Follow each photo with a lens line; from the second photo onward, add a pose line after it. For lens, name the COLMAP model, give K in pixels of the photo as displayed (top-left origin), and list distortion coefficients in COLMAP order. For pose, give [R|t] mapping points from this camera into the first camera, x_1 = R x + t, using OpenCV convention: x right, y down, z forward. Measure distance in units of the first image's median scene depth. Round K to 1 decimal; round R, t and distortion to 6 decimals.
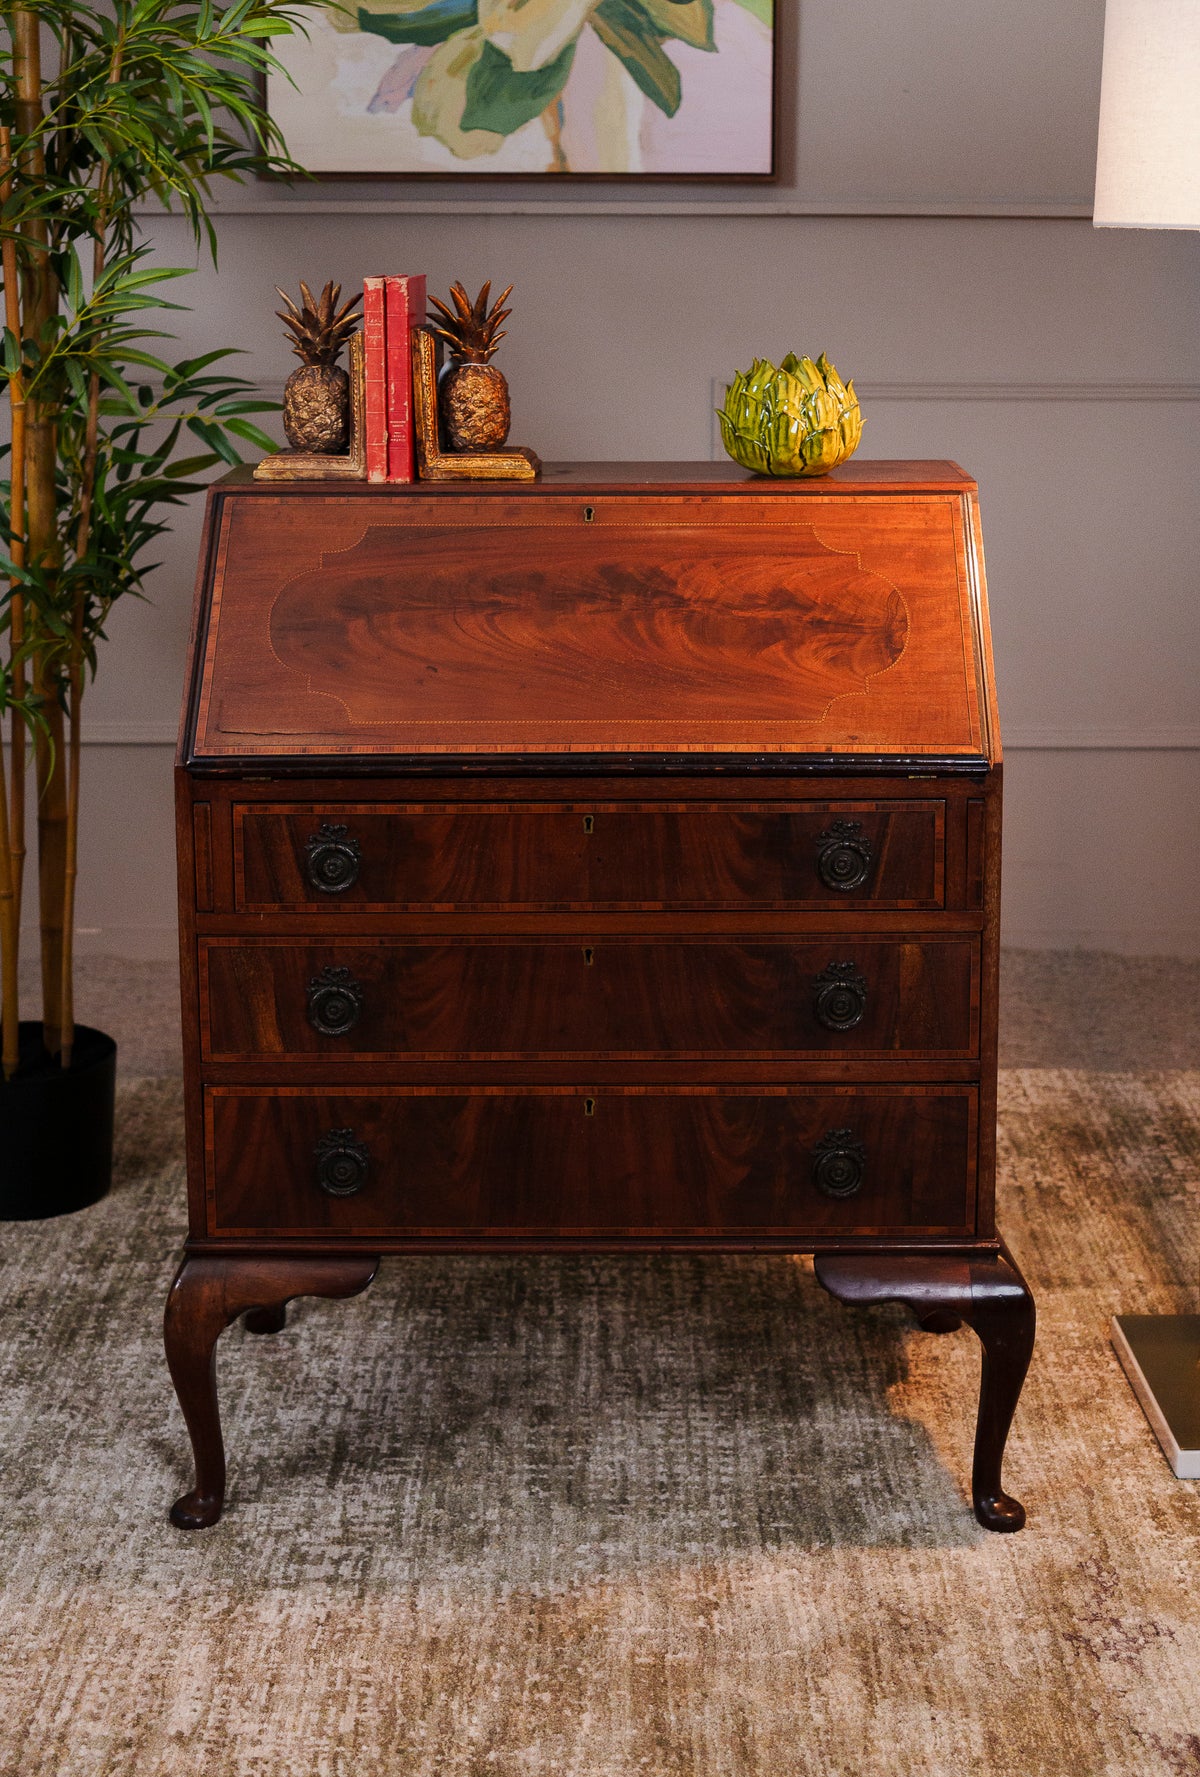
lens RADIAL K [[2487.4, 0, 624.9], [0, 2487.4, 558.0], [0, 0, 1]] dist [-0.011010, 0.000000]
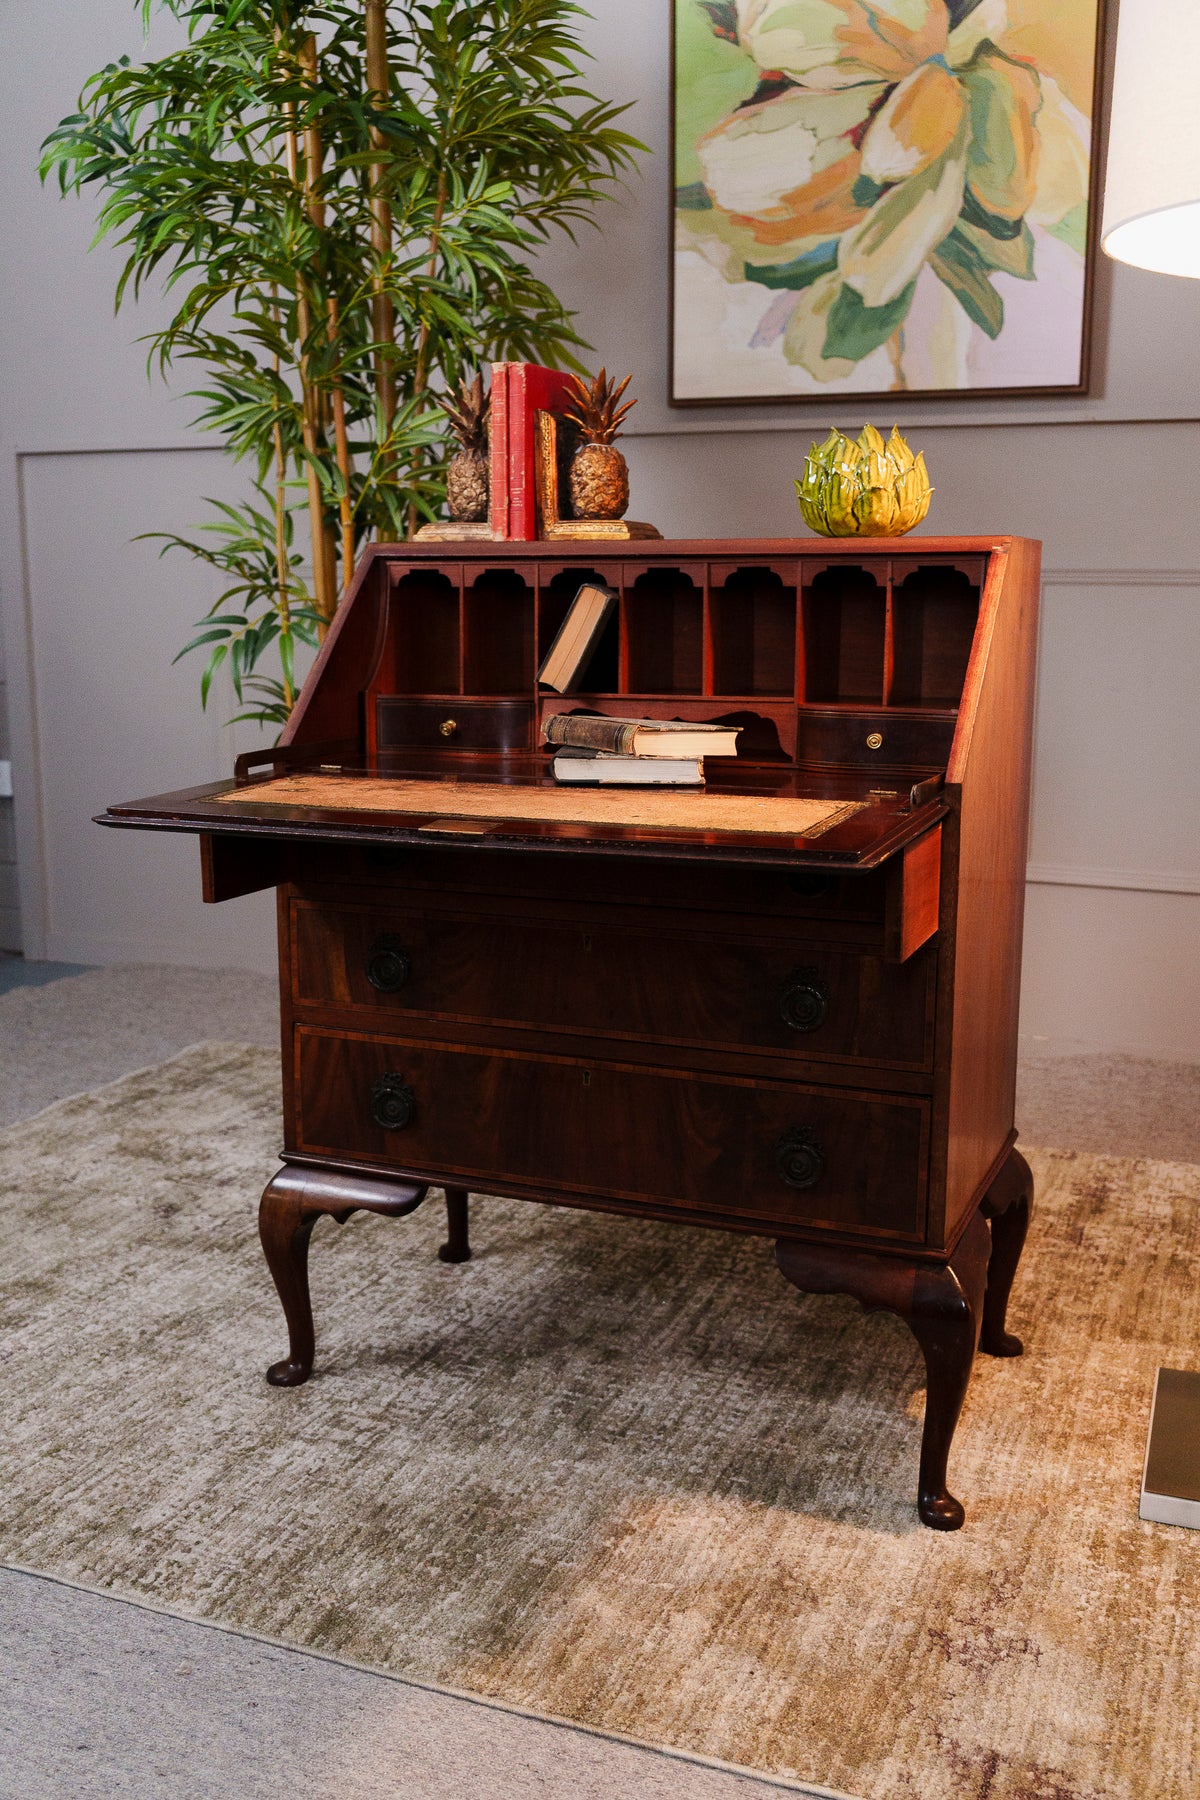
lens RADIAL K [[1696.3, 0, 604.9], [0, 1696.3, 897.1], [0, 0, 1]] dist [-0.017921, 0.000000]
pose [[0.923184, 0.072402, -0.377479, 0.250847], [-0.061665, 0.997276, 0.040470, 0.097546], [0.379381, -0.014084, 0.925134, 0.266582]]
